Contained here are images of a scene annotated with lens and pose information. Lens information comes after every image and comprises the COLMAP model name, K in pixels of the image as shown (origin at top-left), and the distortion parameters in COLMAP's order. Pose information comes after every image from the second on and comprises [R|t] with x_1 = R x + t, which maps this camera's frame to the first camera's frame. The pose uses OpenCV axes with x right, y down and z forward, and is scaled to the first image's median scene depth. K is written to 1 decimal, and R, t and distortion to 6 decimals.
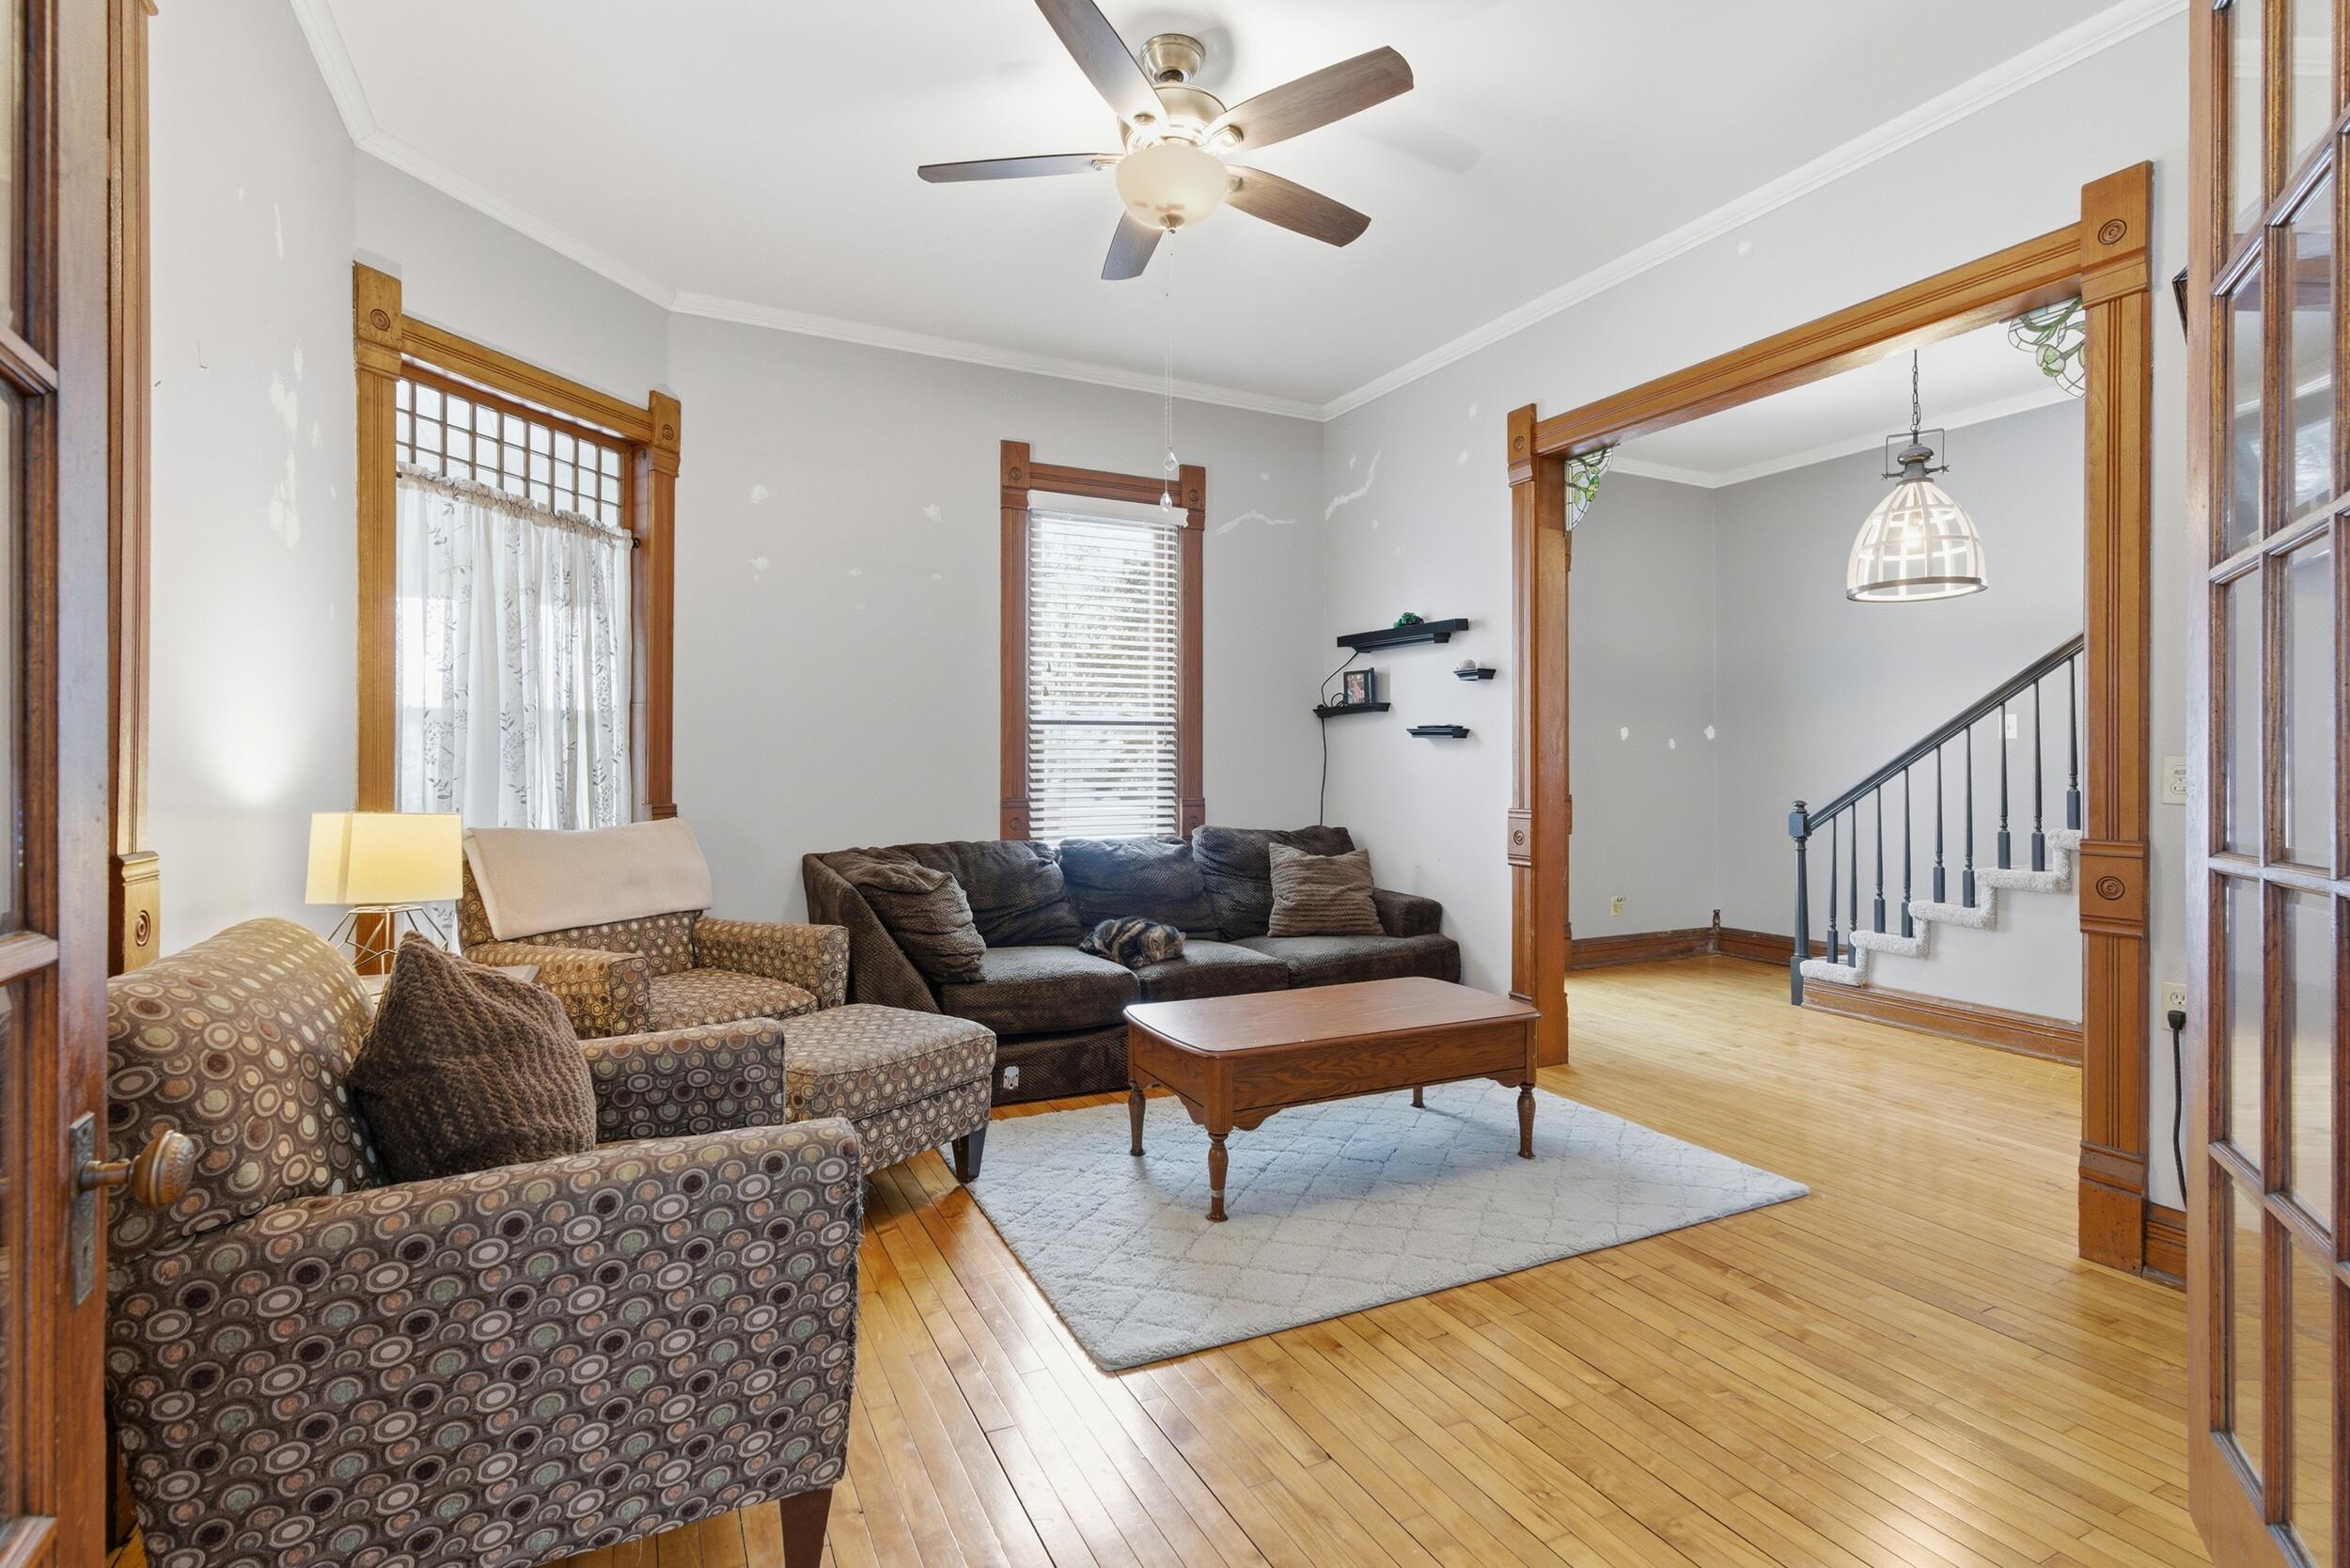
lens RADIAL K [[1091.3, 0, 1179.5], [0, 1091.3, 764.9], [0, 0, 1]] dist [0.002064, 0.000217]
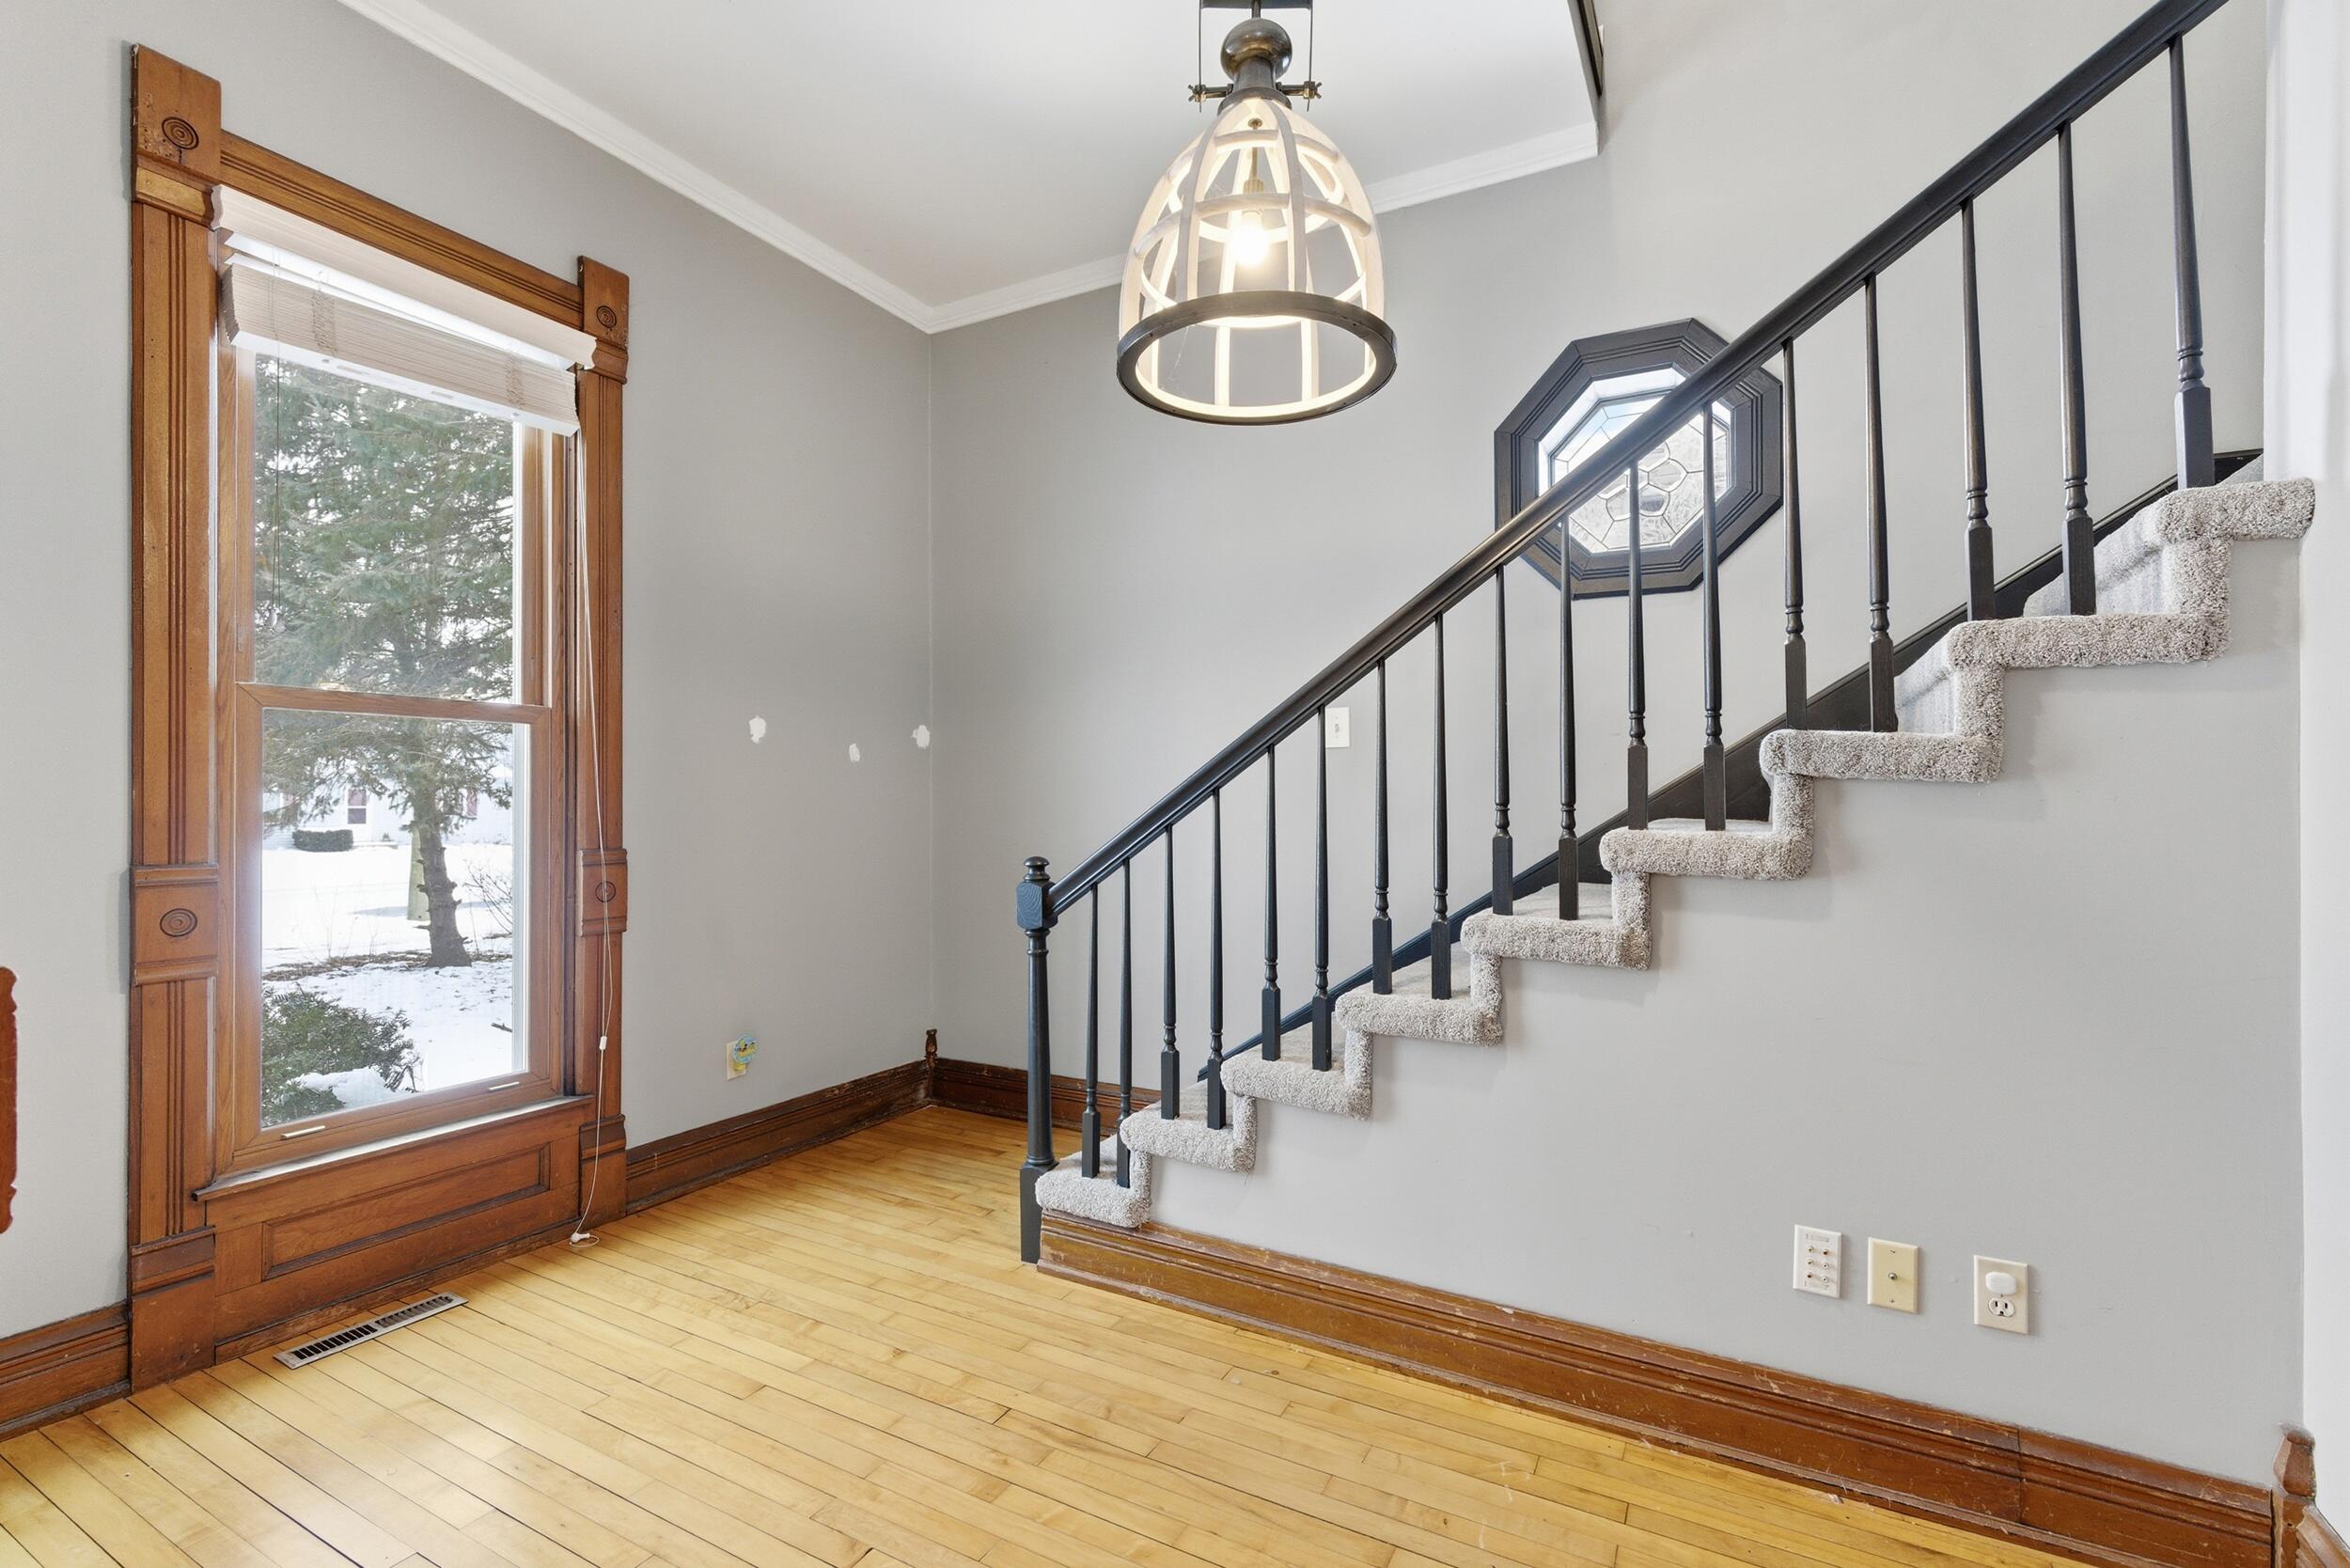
lens RADIAL K [[1091.3, 0, 1177.4], [0, 1091.3, 786.9], [0, 0, 1]] dist [0.002064, 0.000217]
pose [[0.822855, 0.007318, 0.568204, 0.351360], [-0.001686, 0.999944, -0.010437, 0.005523], [-0.568249, 0.007630, 0.822822, 0.574372]]
